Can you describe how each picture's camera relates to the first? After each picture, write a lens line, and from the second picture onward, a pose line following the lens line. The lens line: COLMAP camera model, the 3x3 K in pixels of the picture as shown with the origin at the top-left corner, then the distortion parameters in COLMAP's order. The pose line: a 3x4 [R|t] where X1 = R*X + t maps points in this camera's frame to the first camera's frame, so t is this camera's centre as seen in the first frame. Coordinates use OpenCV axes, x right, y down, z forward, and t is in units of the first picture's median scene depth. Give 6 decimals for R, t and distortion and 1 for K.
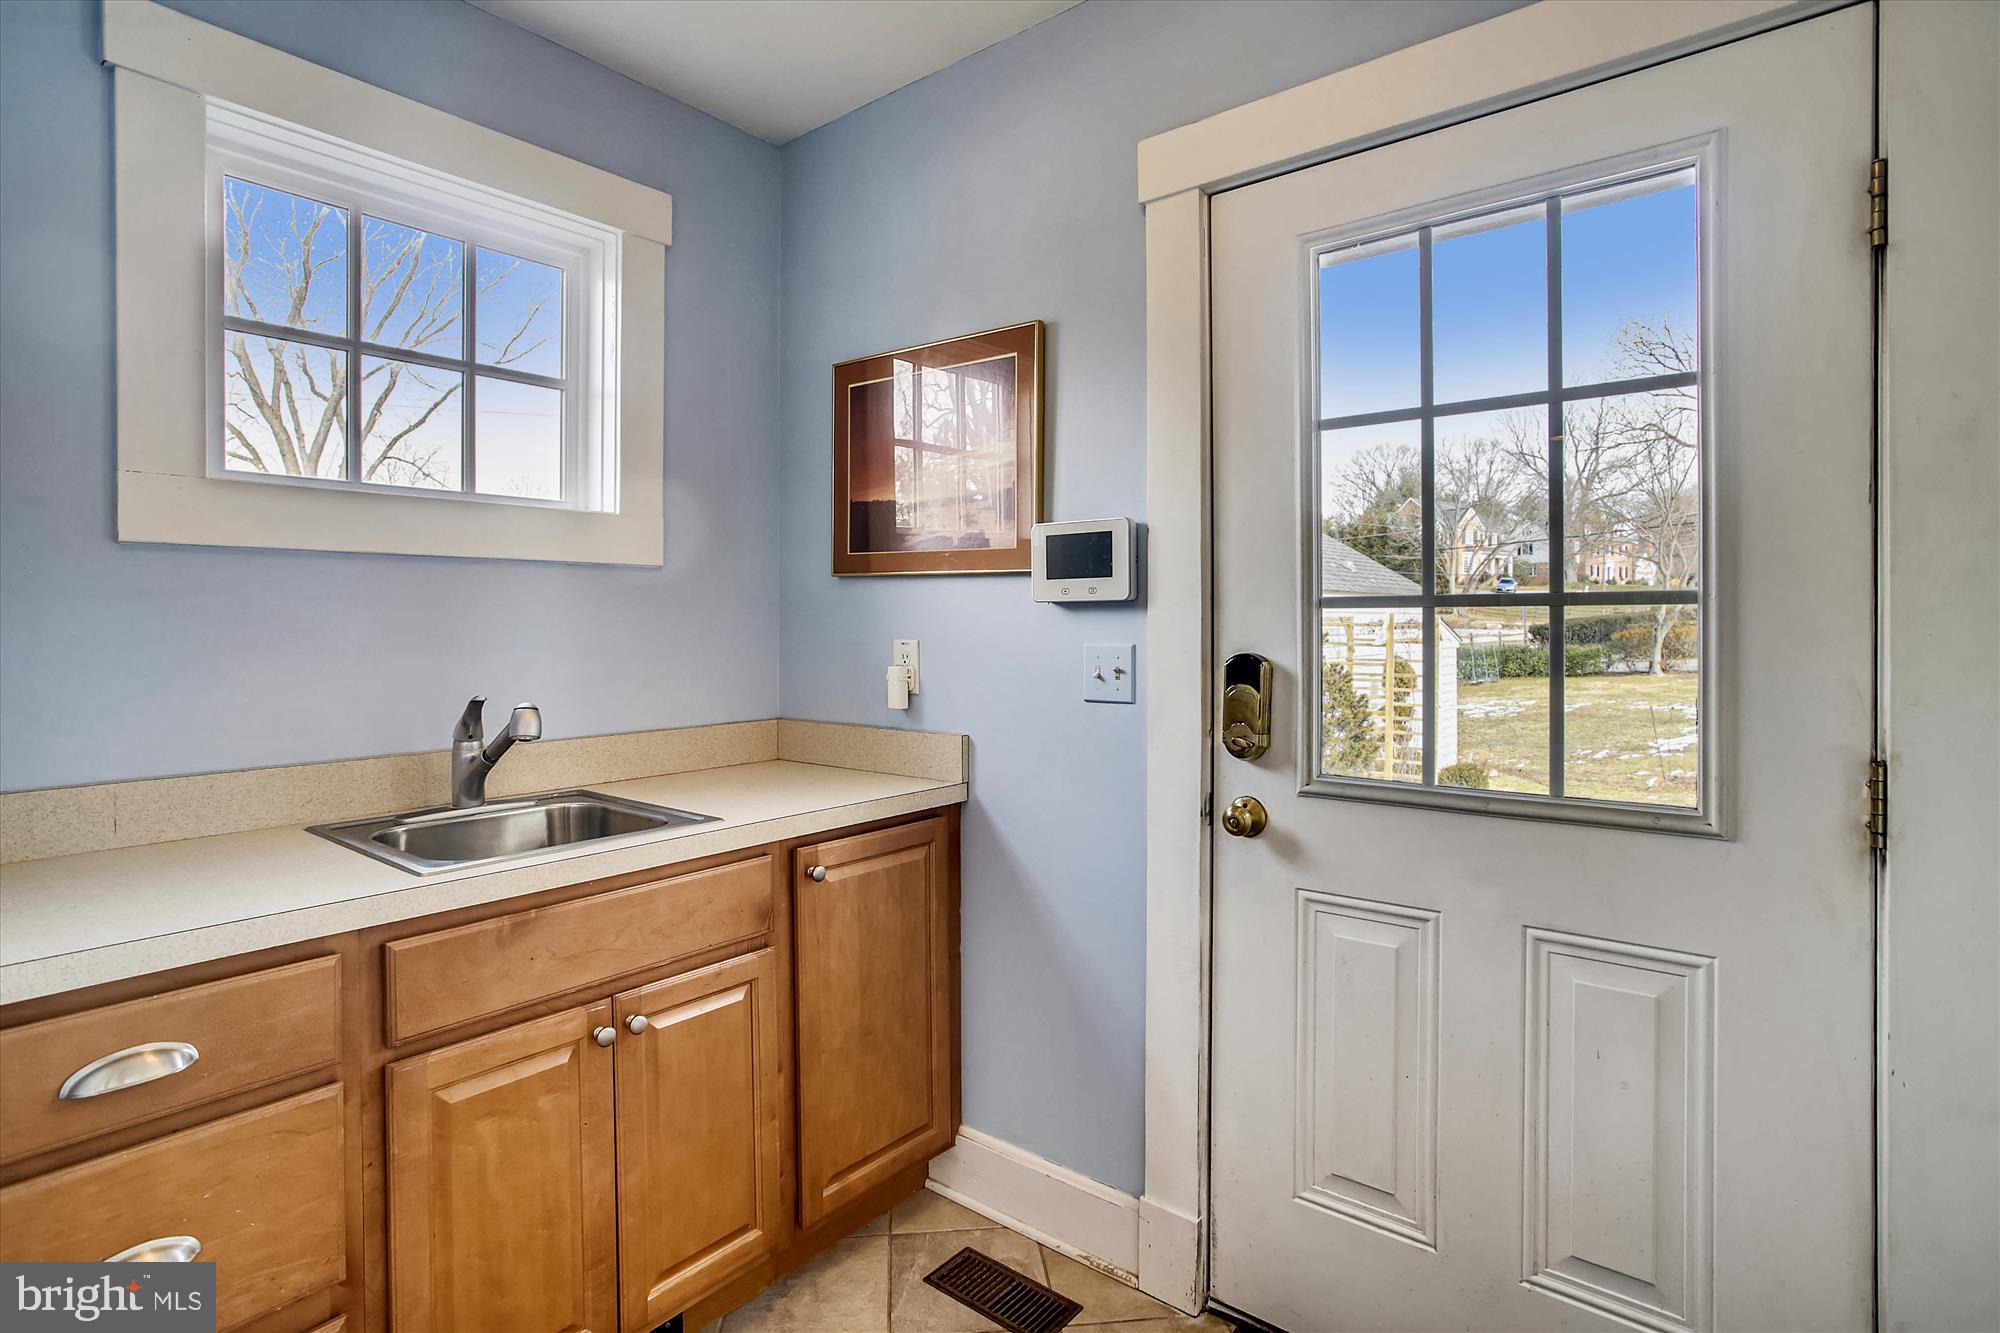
lens RADIAL K [[995.2, 0, 1000.8], [0, 995.2, 668.1], [0, 0, 1]] dist [-0.053439, 0.030262]
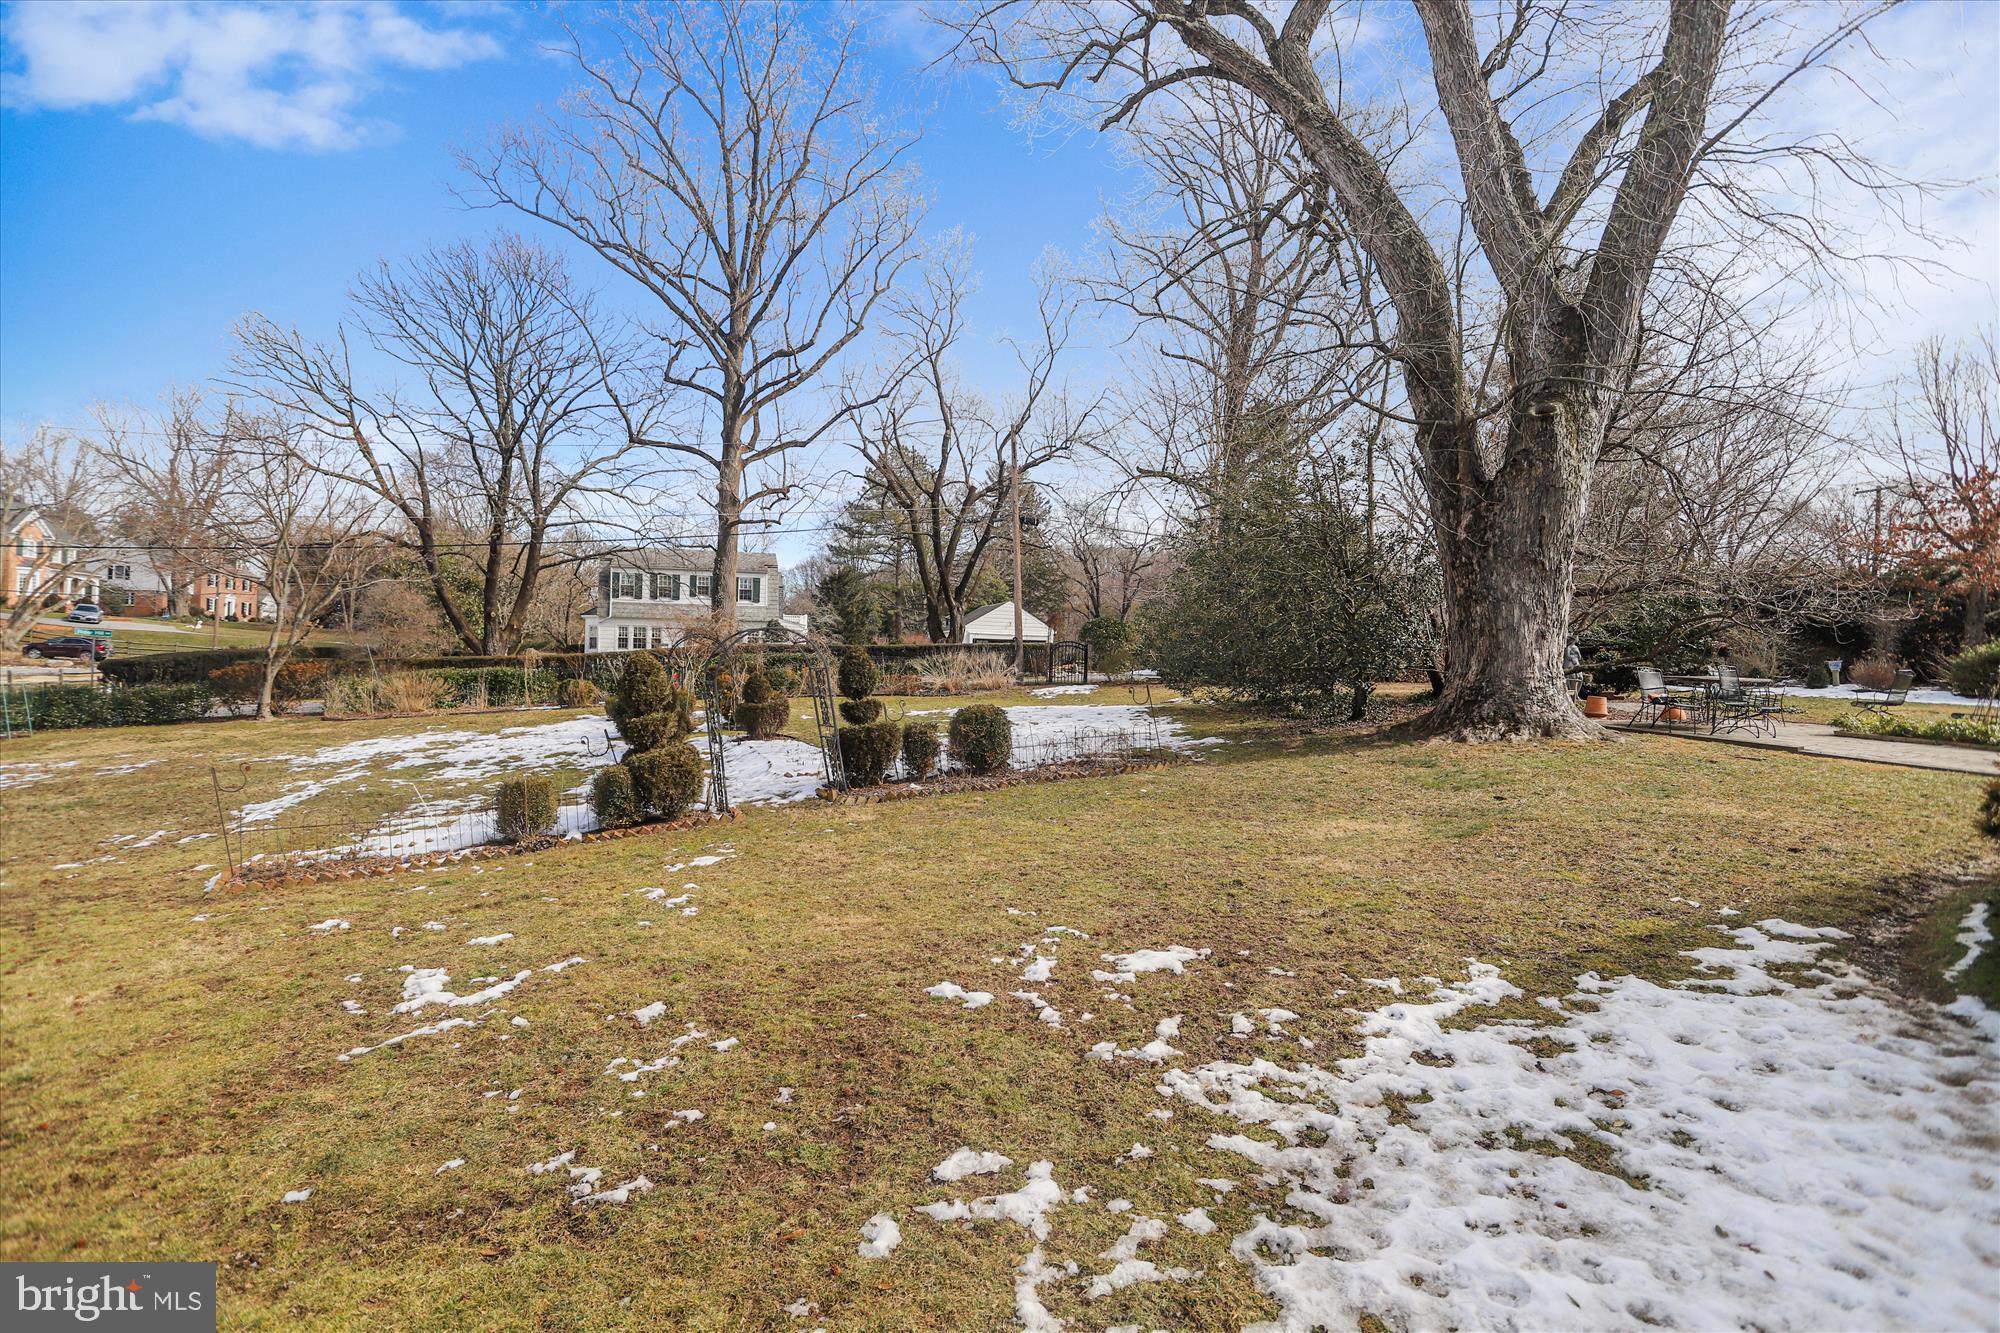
lens RADIAL K [[995.2, 0, 1000.8], [0, 995.2, 668.1], [0, 0, 1]] dist [-0.053439, 0.030262]
pose [[0.340802, 0.016240, 0.939995, 0.083136], [0.024386, 0.999362, -0.026107, 0.000345], [-0.939819, 0.031820, 0.340188, 0.098345]]
